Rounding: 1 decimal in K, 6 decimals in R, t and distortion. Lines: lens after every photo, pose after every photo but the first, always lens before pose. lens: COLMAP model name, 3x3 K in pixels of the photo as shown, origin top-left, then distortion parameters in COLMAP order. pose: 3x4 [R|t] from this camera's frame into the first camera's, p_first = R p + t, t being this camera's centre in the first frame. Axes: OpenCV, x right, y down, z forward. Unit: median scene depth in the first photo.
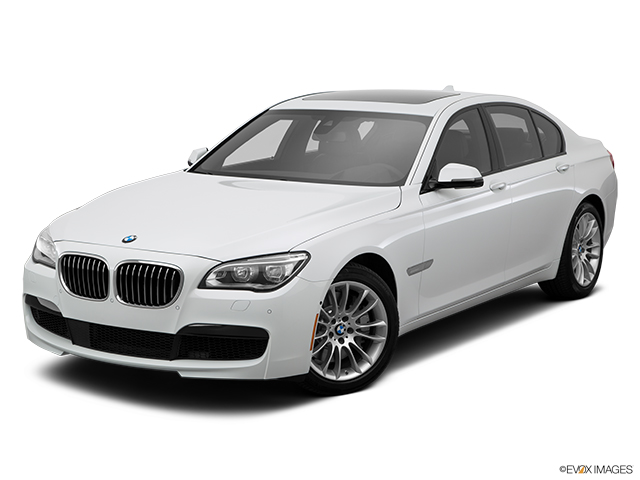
lens RADIAL K [[1195.0, 0, 317.5], [0, 1195.0, 246.8], [0, 0, 1]] dist [0.135834, 0.000000]
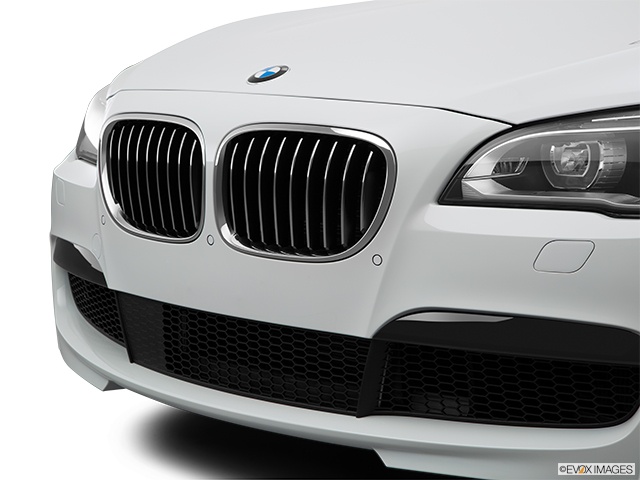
lens RADIAL K [[1641.2, 0, 320.9], [0, 1641.2, 238.9], [0, 0, 1]] dist [0.073760, 0.000000]
pose [[0.966484, 0.027096, -0.255293, -0.014040], [-0.034435, 0.999111, -0.024321, 0.054496], [0.254407, 0.032297, 0.966558, 0.527669]]
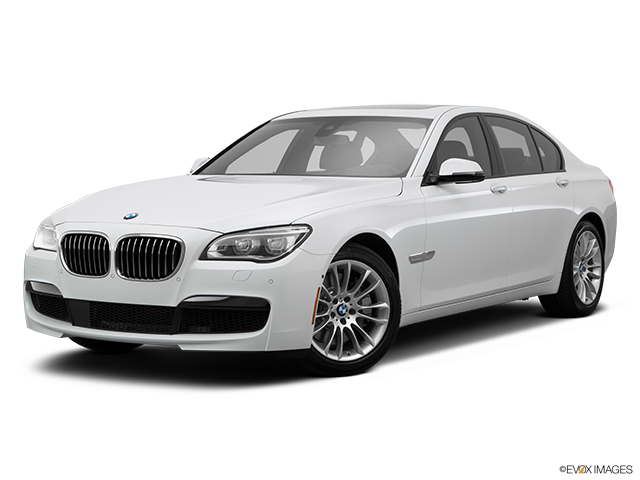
lens RADIAL K [[1195.0, 0, 318.9], [0, 1195.0, 246.3], [0, 0, 1]] dist [0.135834, 0.000000]
pose [[0.999998, -0.001006, 0.001719, -0.001873], [0.001154, 0.996088, -0.088358, 0.106900], [-0.001623, 0.088360, 0.996087, 0.006433]]
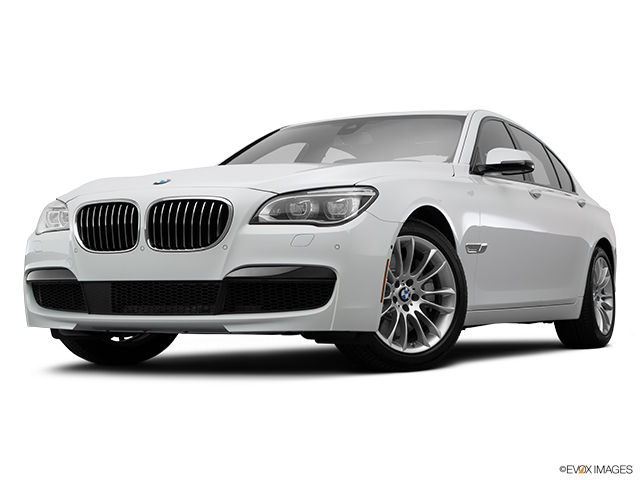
lens RADIAL K [[1095.3, 0, 316.7], [0, 1095.3, 235.8], [0, 0, 1]] dist [0.070036, 0.000000]
pose [[0.996184, 0.002025, 0.087256, -0.114937], [0.016037, 0.978463, -0.205798, 0.193357], [-0.085794, 0.206412, 0.974697, 0.237054]]
